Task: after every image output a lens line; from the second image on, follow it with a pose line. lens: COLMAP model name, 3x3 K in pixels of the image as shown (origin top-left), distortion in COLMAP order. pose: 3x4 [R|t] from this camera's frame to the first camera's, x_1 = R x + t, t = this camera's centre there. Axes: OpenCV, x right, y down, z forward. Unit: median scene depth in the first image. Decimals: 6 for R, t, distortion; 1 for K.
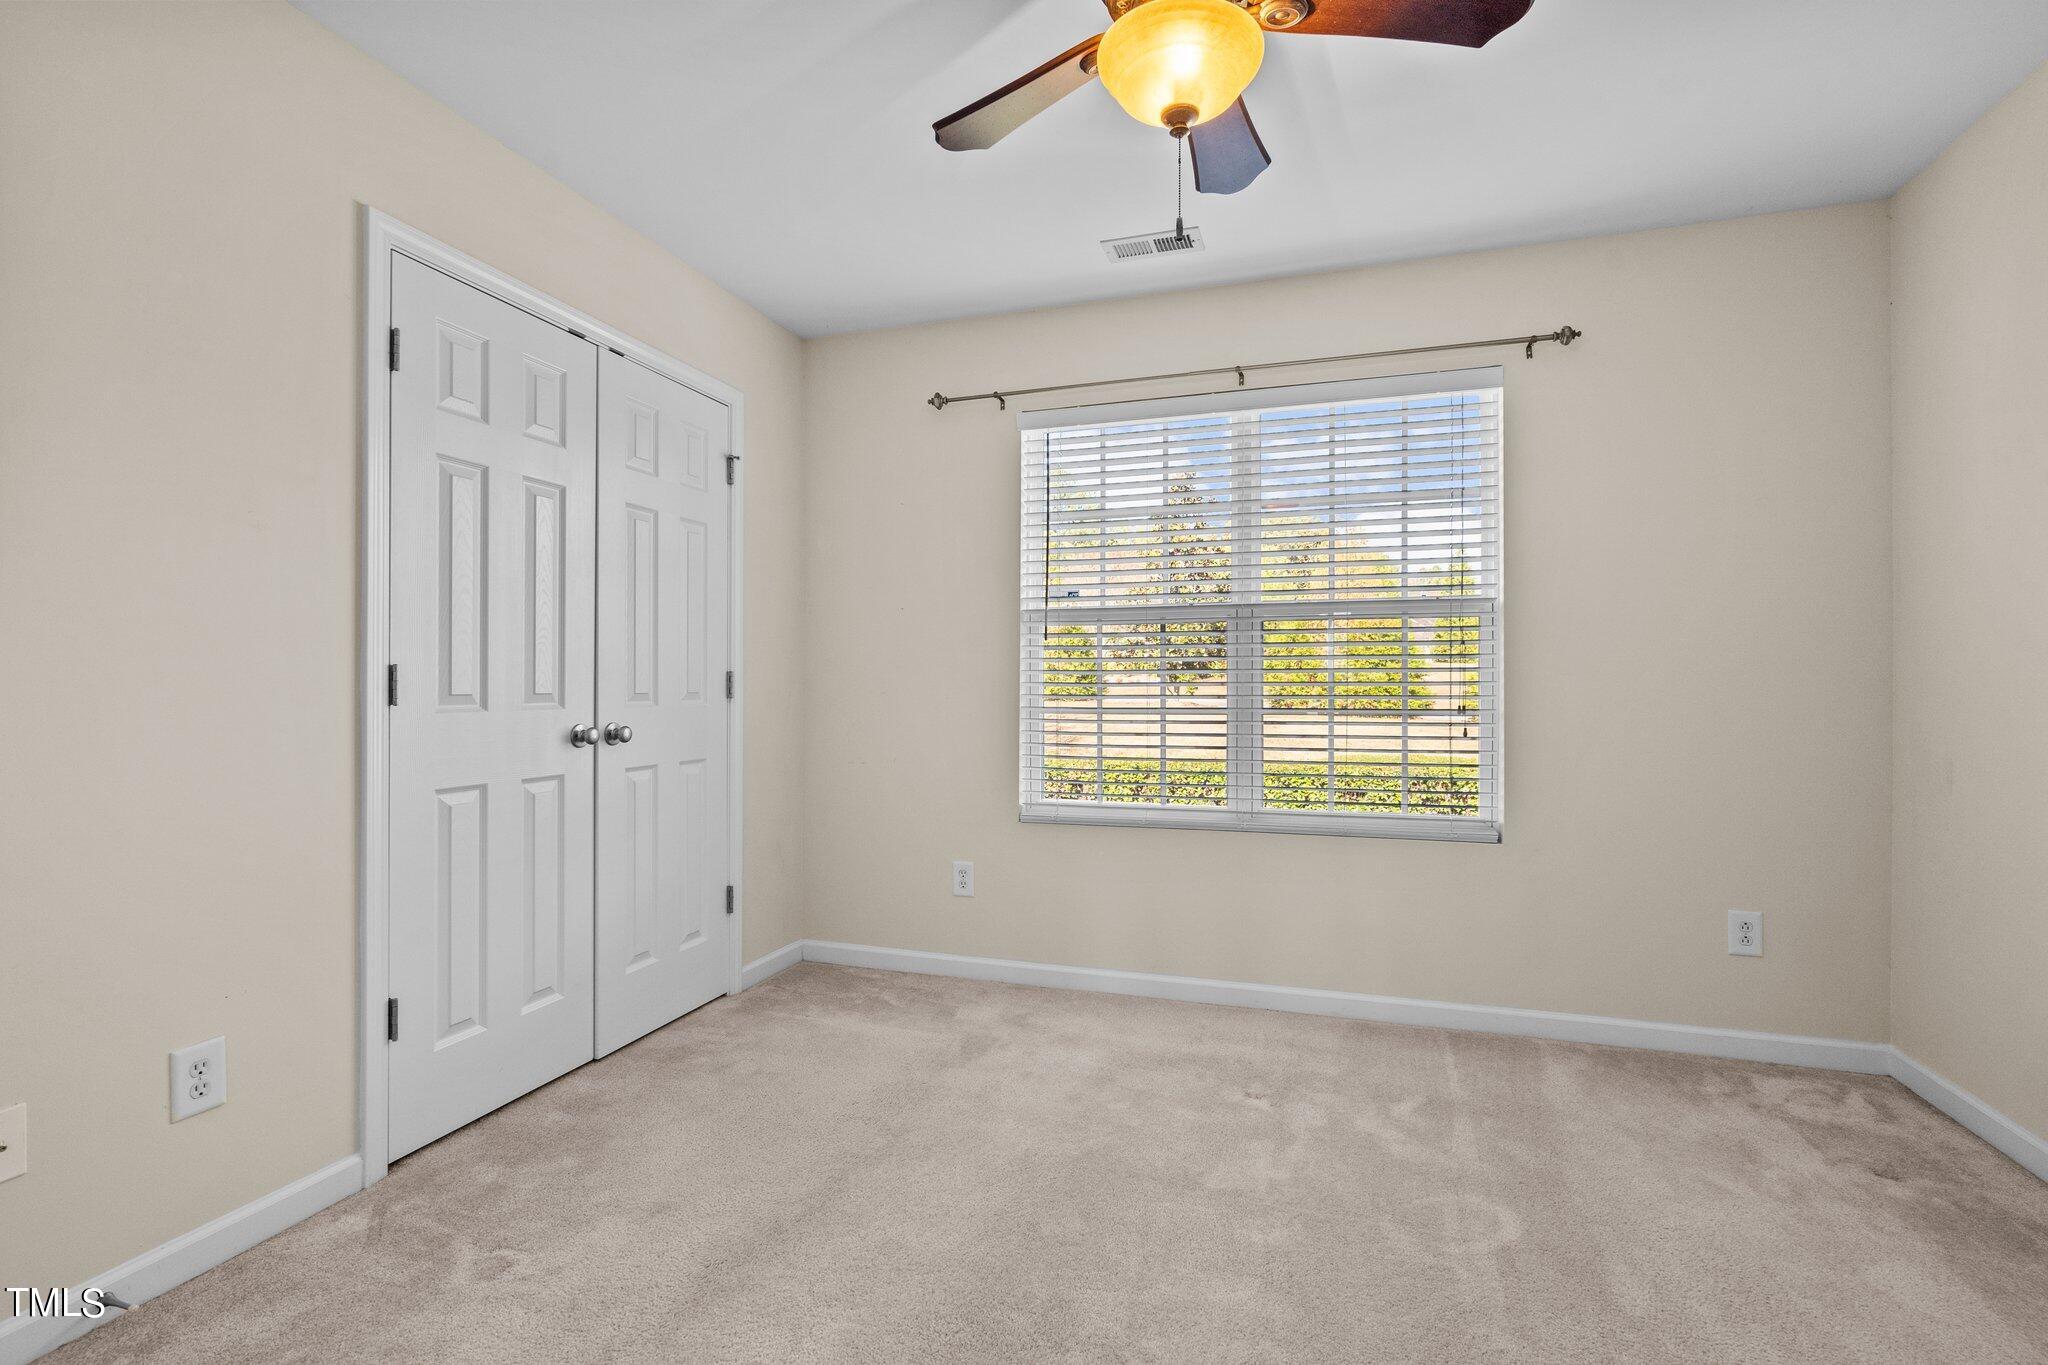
lens RADIAL K [[931.5, 0, 1027.8], [0, 931.5, 671.8], [0, 0, 1]] dist [-0.004371, 0.000480]
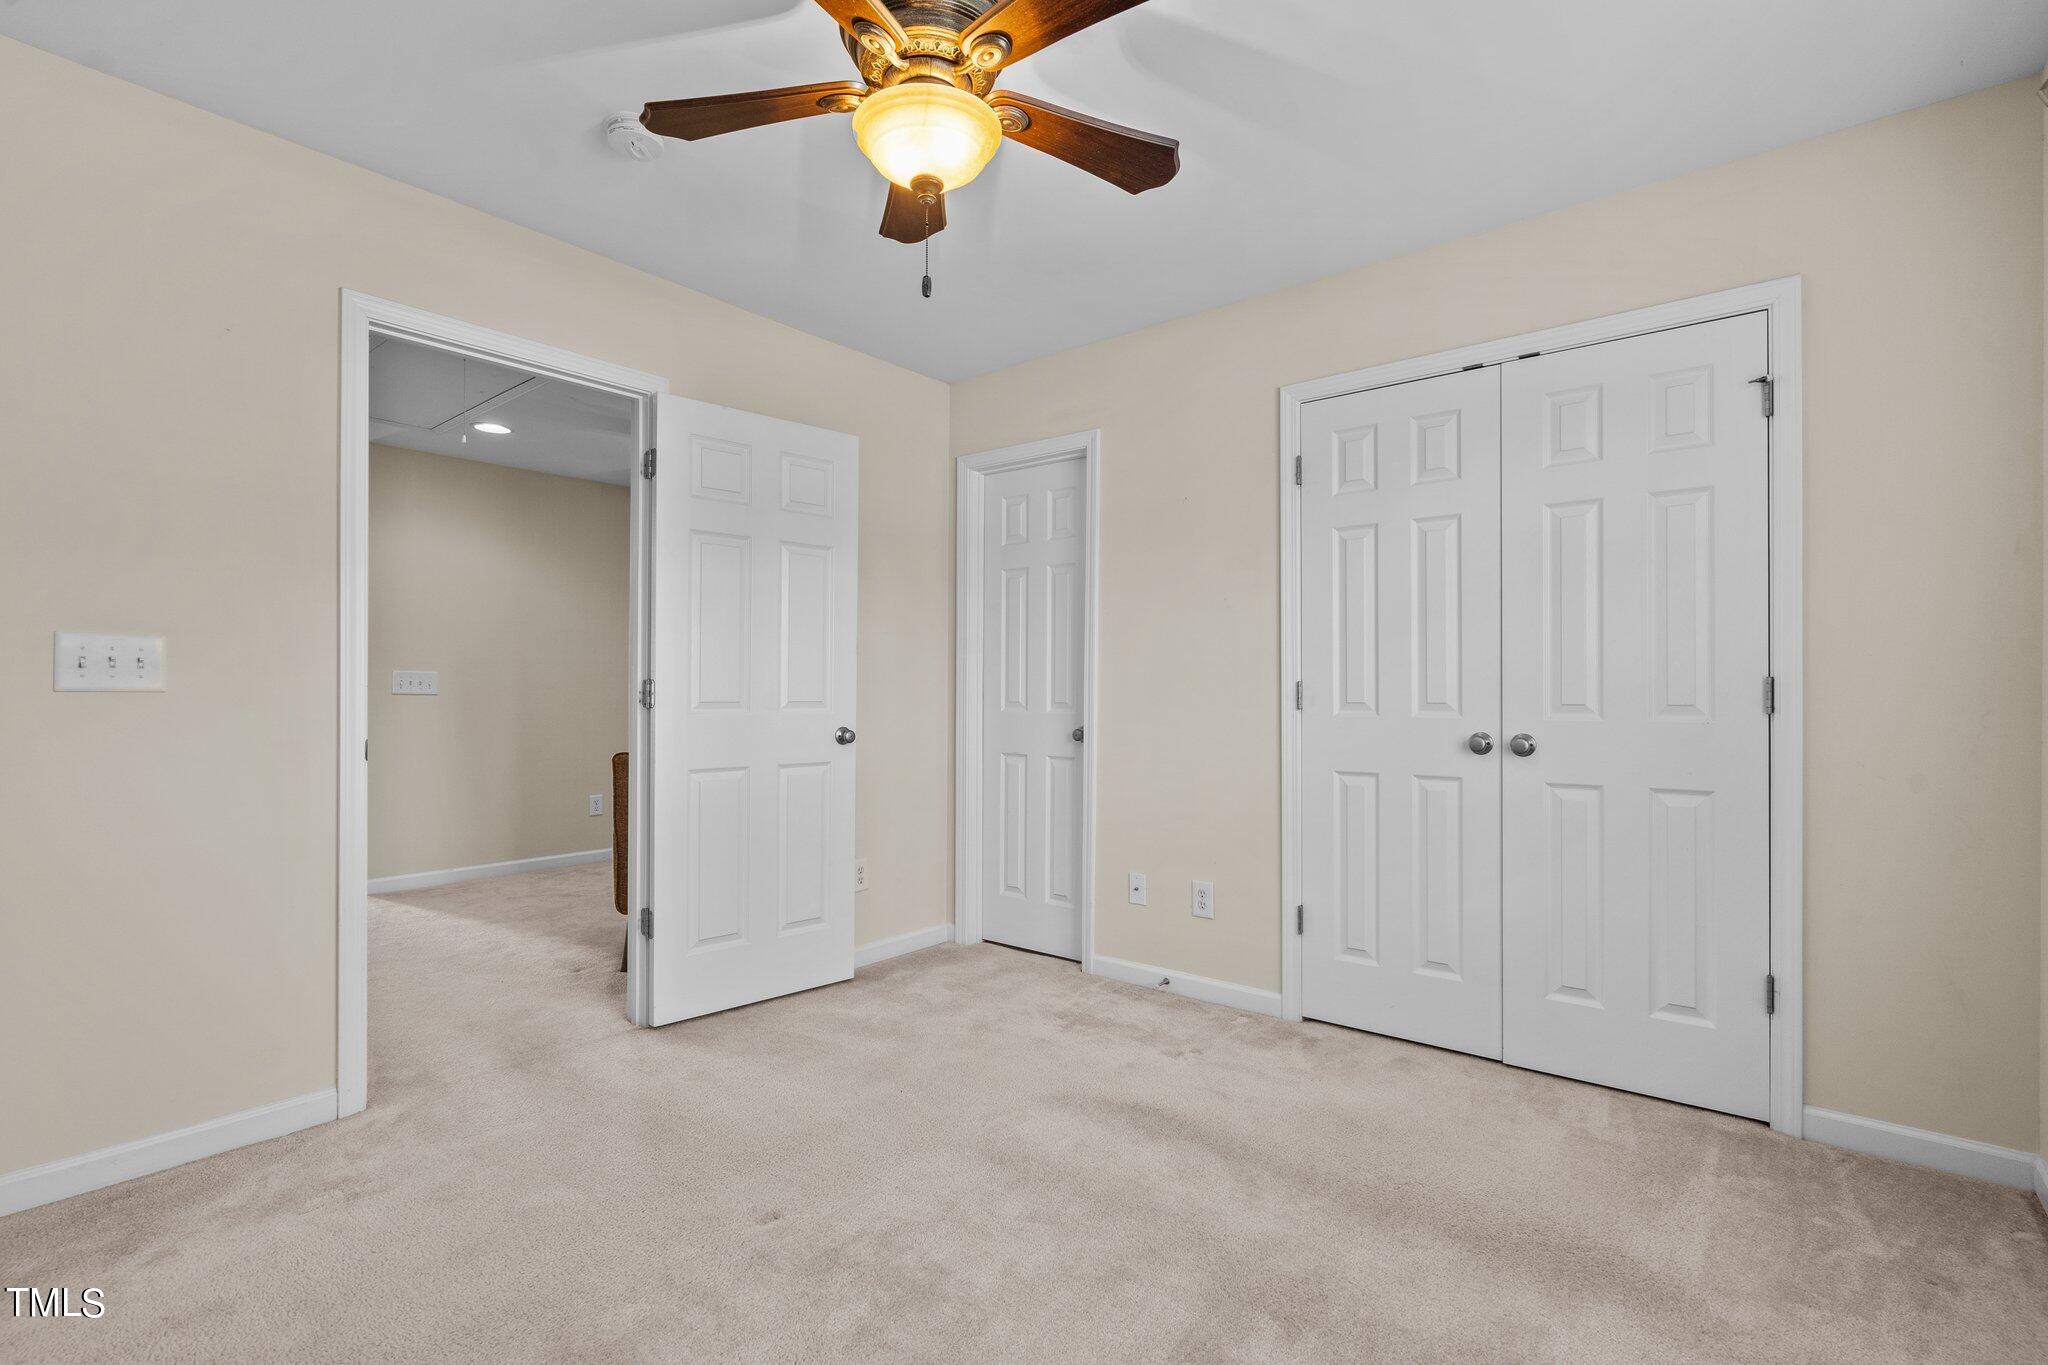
lens RADIAL K [[931.5, 0, 1027.8], [0, 931.5, 671.8], [0, 0, 1]] dist [-0.004371, 0.000480]
pose [[-0.359082, -0.014249, -0.933197, 0.711010], [0.016963, 0.999619, -0.021790, 0.001044], [0.933152, -0.023655, -0.358704, 0.923699]]
